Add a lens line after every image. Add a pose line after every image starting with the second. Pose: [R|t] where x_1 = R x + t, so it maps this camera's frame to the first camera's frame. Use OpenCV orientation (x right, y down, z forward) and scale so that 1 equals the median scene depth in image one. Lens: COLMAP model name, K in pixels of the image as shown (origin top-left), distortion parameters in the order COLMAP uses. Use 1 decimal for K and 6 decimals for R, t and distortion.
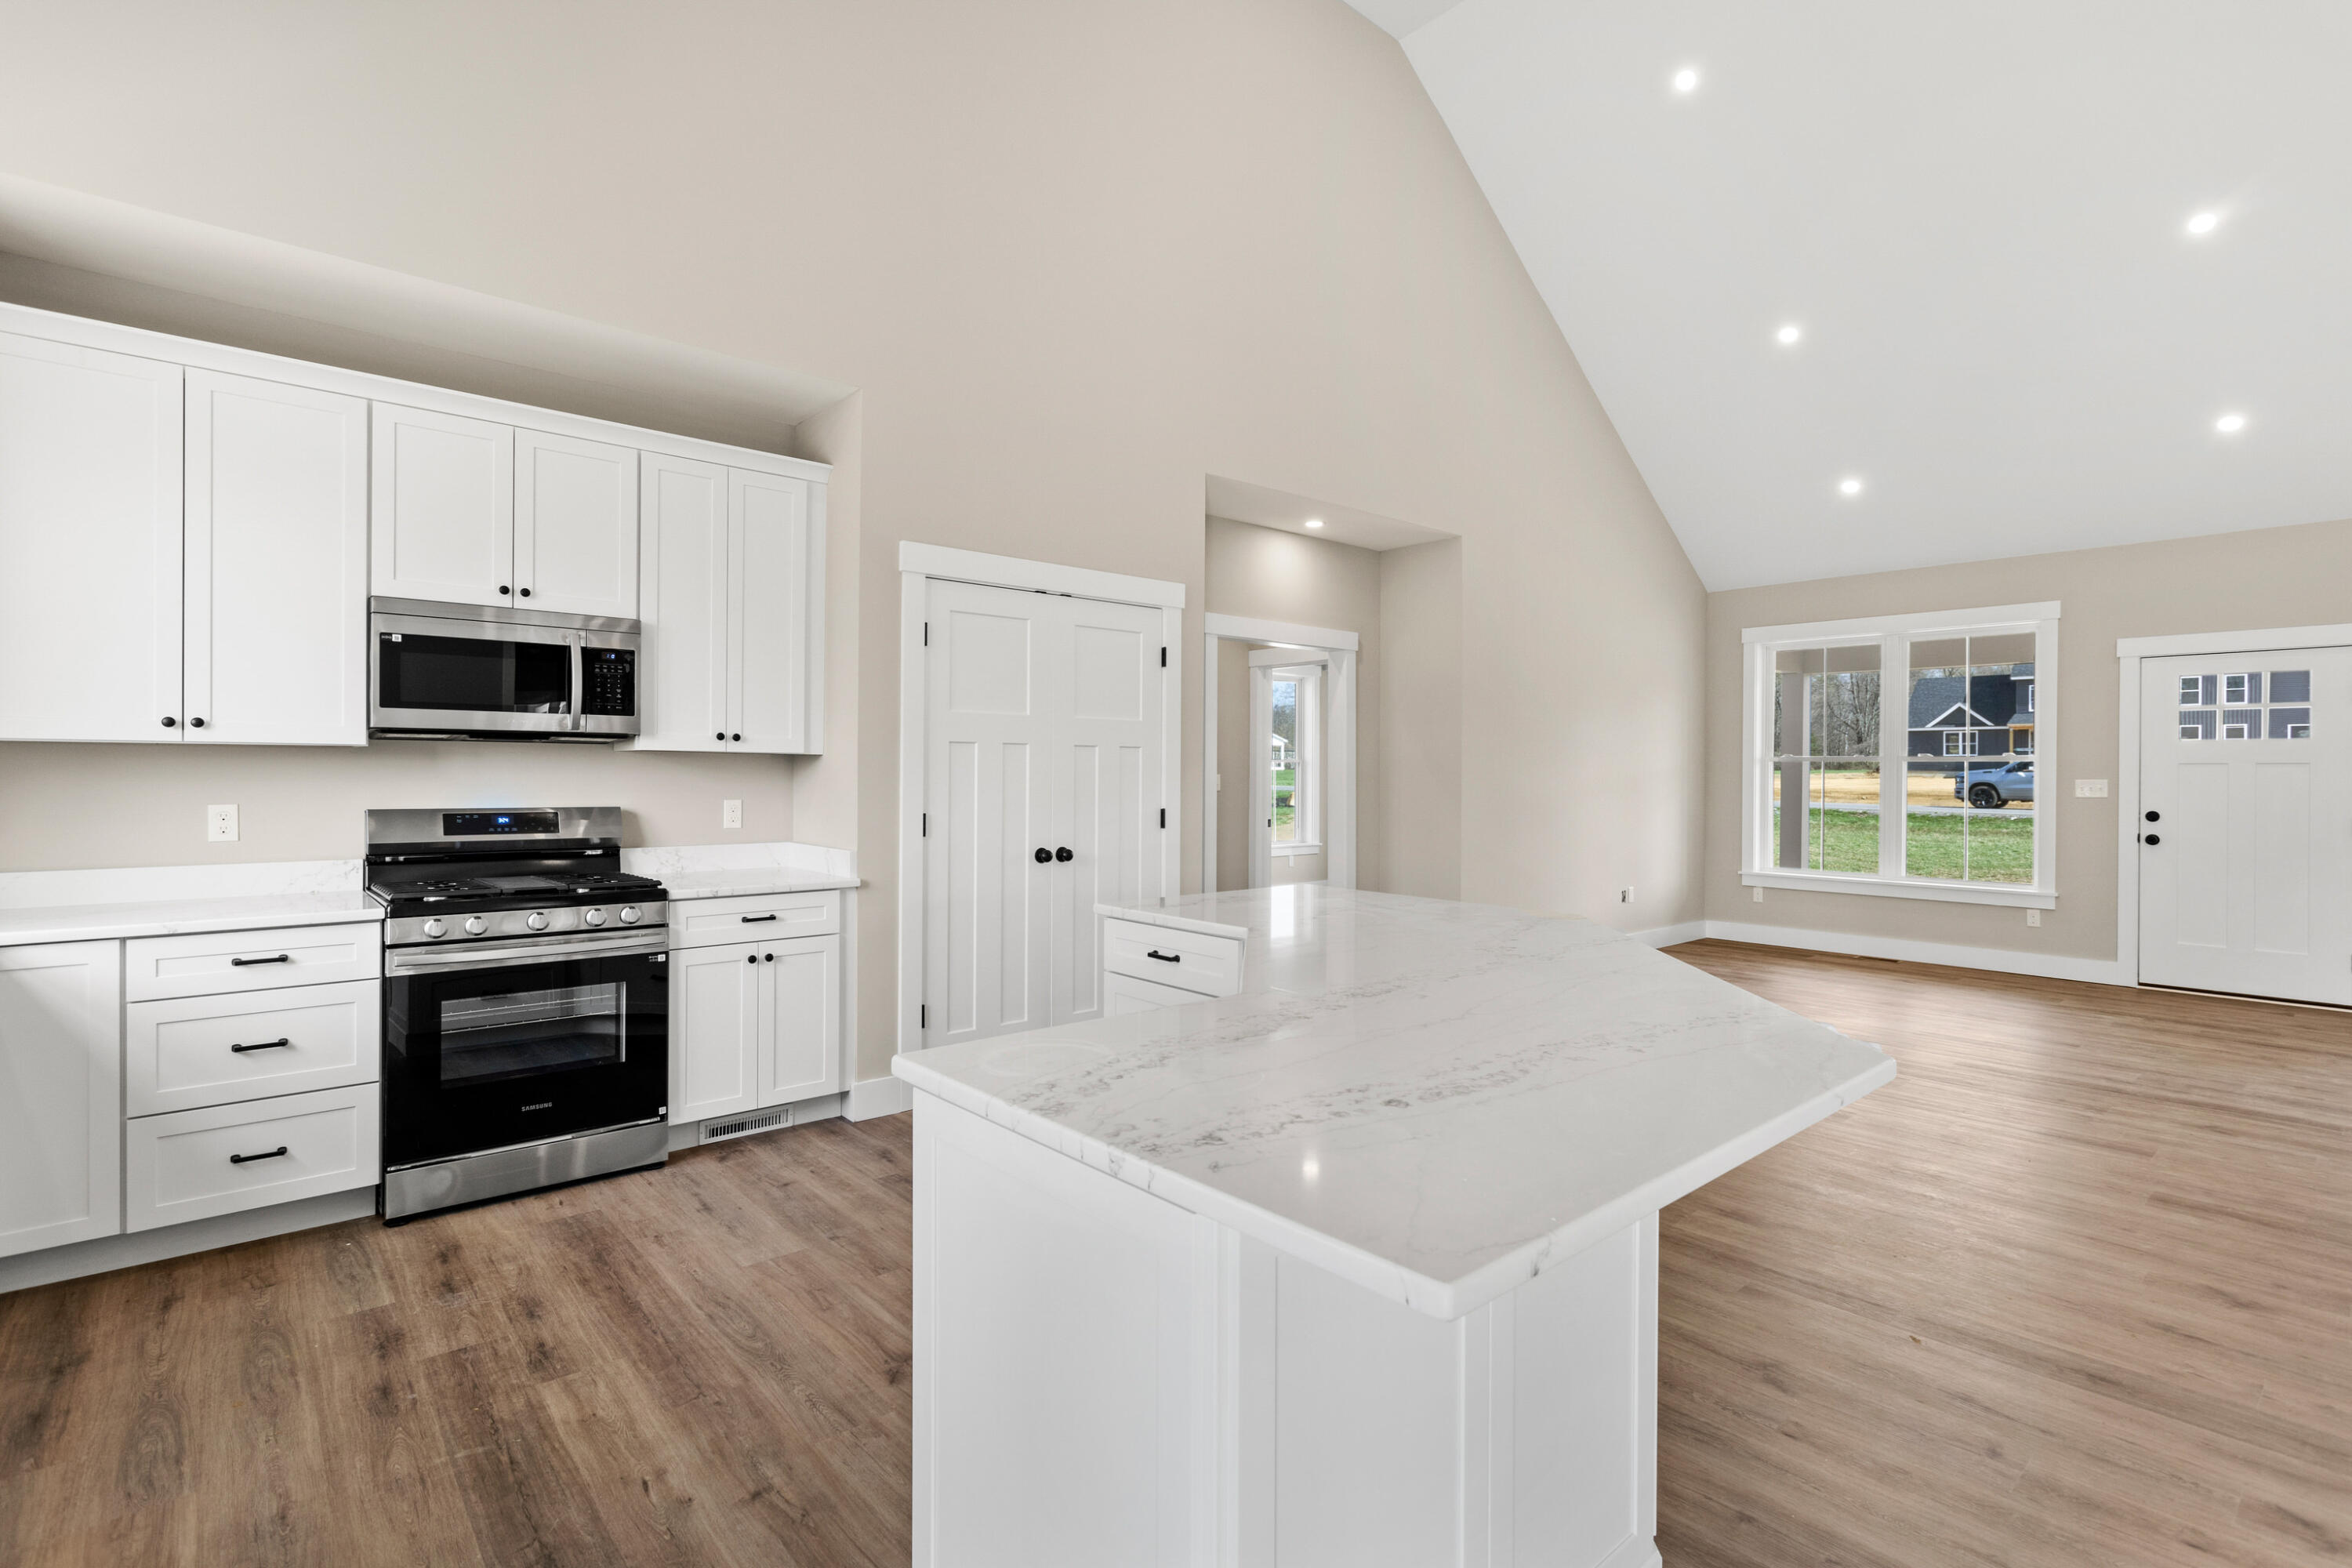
lens RADIAL K [[1112.7, 0, 1193.3], [0, 1112.7, 776.9], [0, 0, 1]] dist [-0.001384, 0.001934]
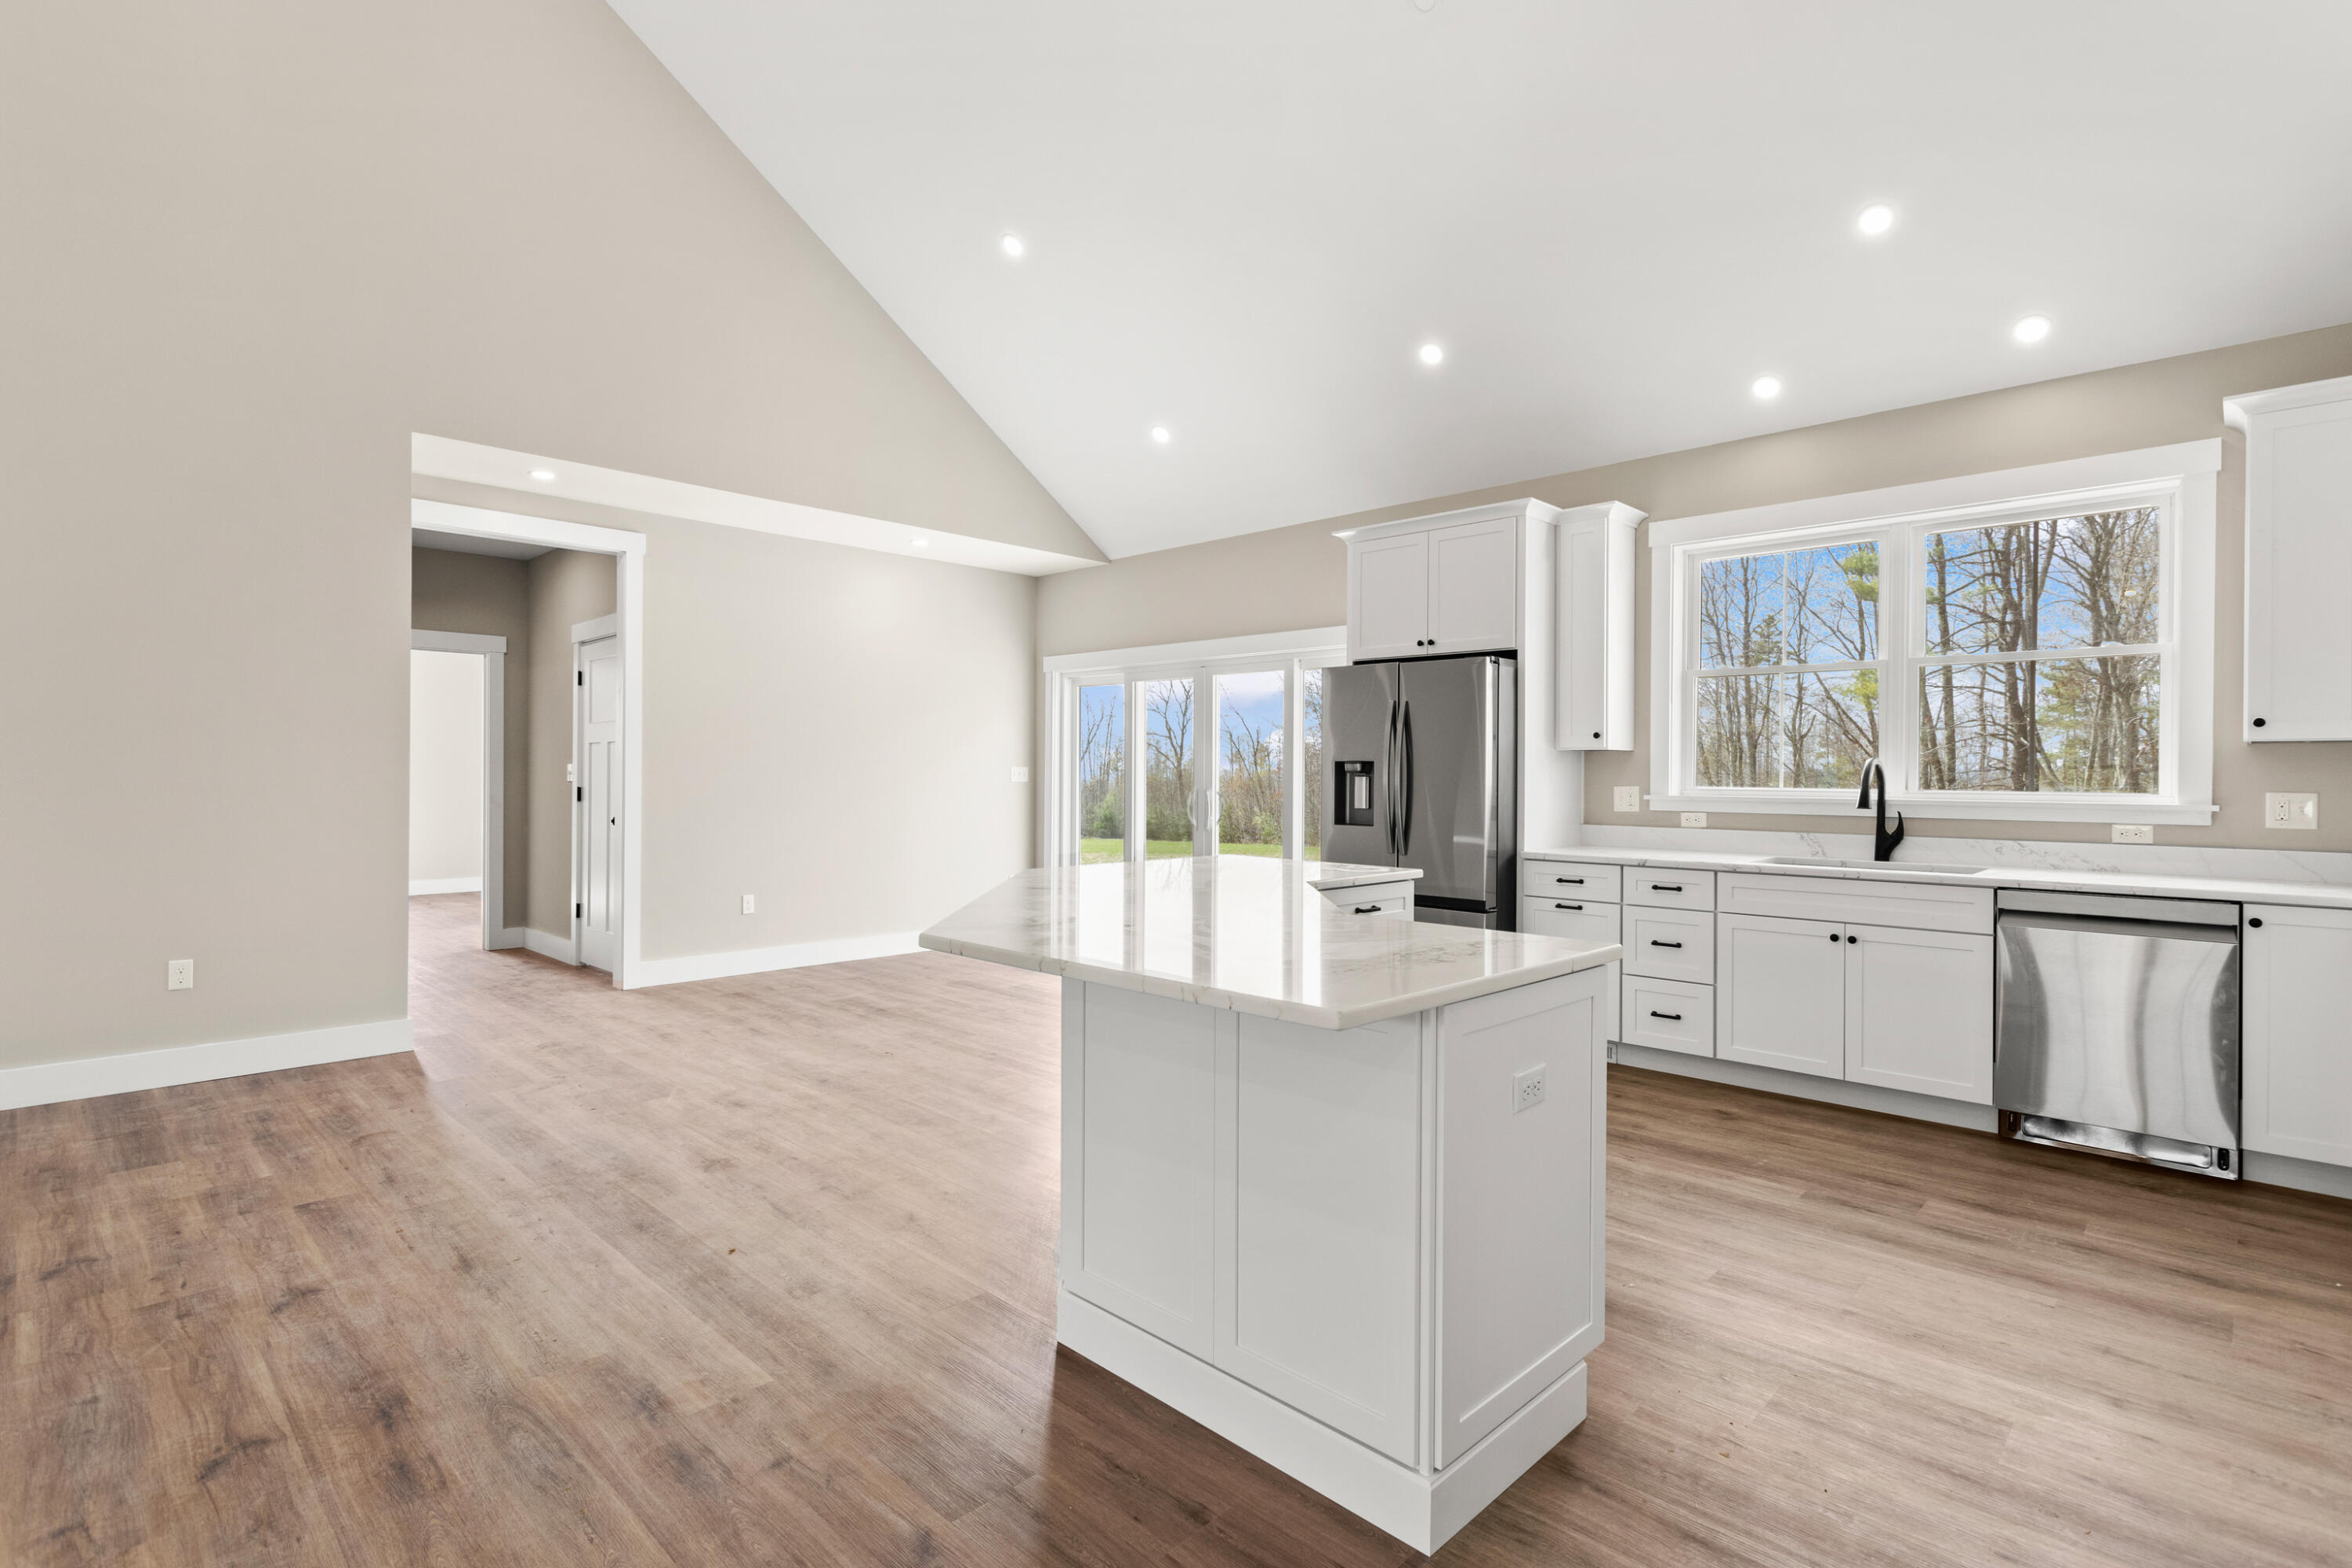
lens RADIAL K [[1112.7, 0, 1190.6], [0, 1112.7, 773.6], [0, 0, 1]] dist [-0.001384, 0.001934]
pose [[-0.996552, -0.012486, -0.082026, 0.195531], [-0.012638, 0.999919, 0.001336, 0.013991], [0.082003, 0.002368, -0.996629, 1.463065]]
